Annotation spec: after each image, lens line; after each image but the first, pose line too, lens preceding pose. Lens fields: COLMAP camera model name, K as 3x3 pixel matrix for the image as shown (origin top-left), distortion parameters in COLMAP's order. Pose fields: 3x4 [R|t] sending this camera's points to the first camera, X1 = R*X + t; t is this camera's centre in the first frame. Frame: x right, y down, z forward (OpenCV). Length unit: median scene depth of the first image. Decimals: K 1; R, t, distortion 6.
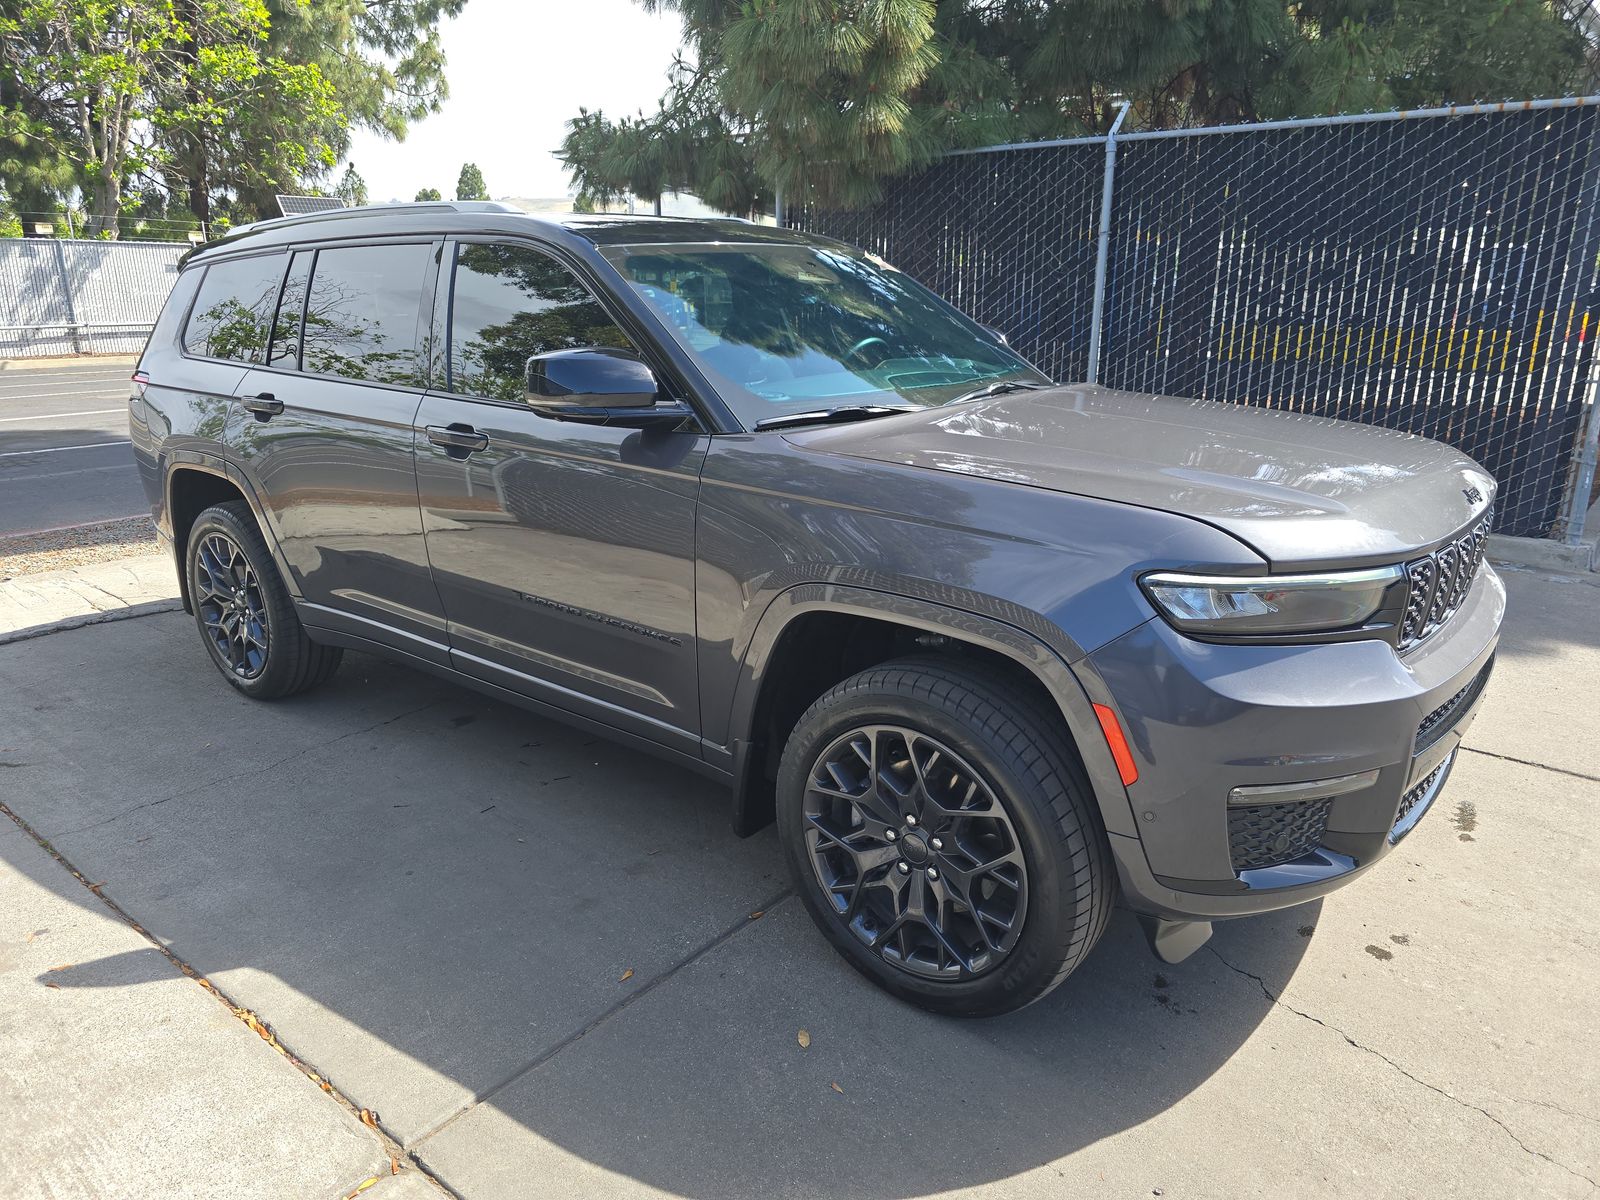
lens RADIAL K [[1075.6, 0, 804.6], [0, 1075.6, 602.9], [0, 0, 1]] dist [0.058783, -0.044336]
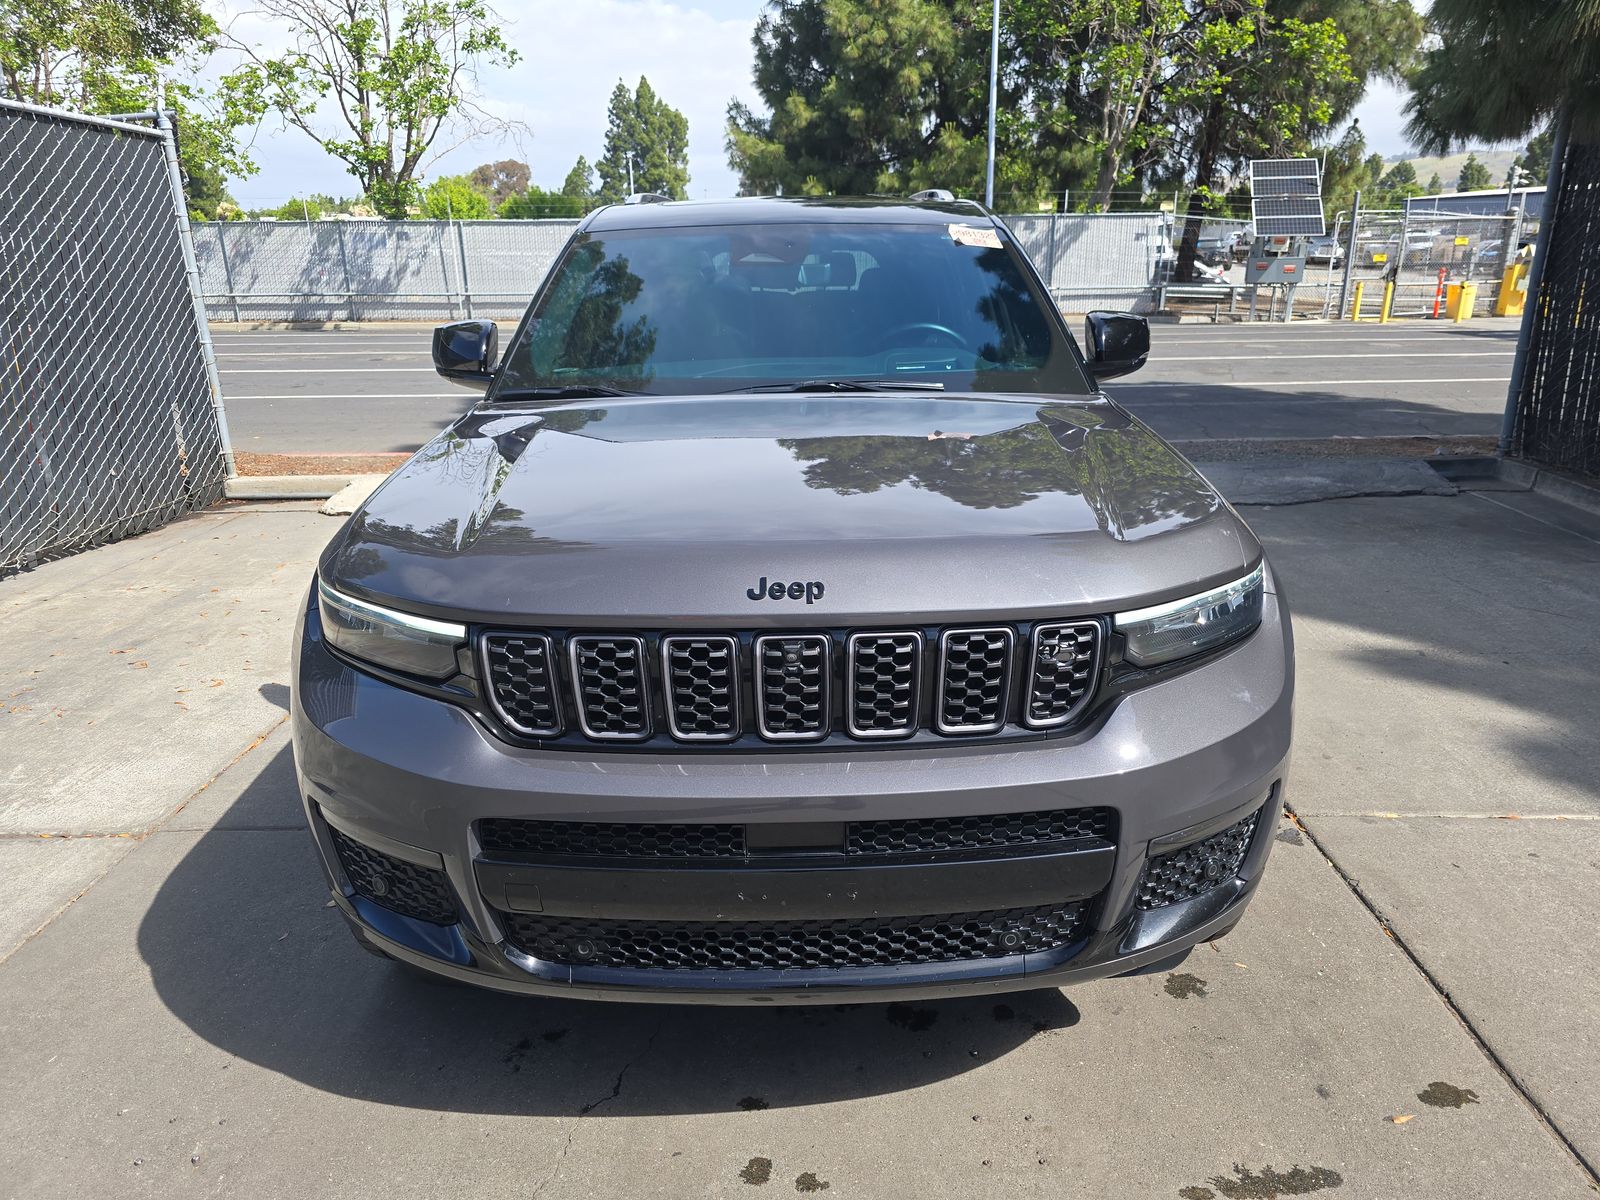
lens RADIAL K [[1075.6, 0, 804.6], [0, 1075.6, 602.9], [0, 0, 1]] dist [0.058783, -0.044336]
pose [[0.629256, 0.239009, -0.739535, 0.115656], [-0.214406, 0.967999, 0.130412, -0.020090], [0.747039, 0.076498, 0.660364, 0.054910]]
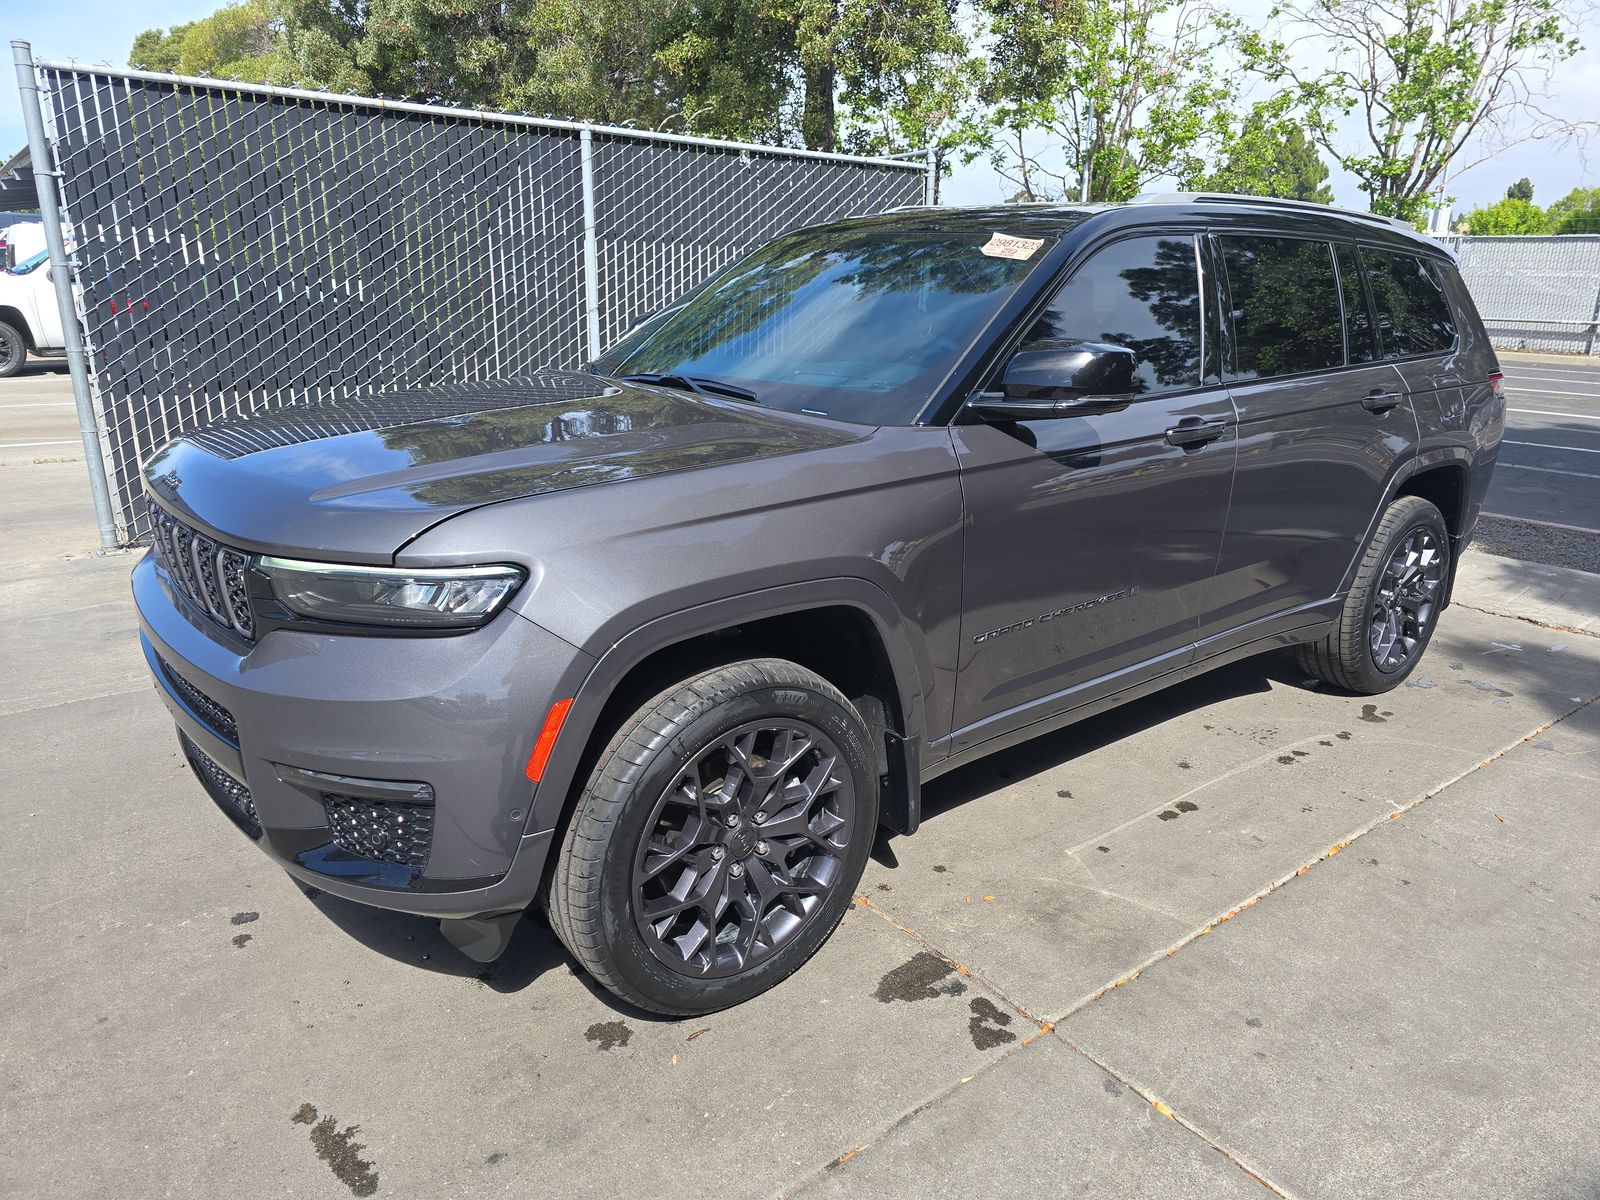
lens RADIAL K [[1075.6, 0, 804.6], [0, 1075.6, 602.9], [0, 0, 1]] dist [0.058783, -0.044336]
pose [[-0.214230, 0.291954, -0.932131, 0.147499], [-0.293908, 0.890796, 0.346556, -0.053691], [0.931517, 0.348204, -0.105027, 0.170799]]
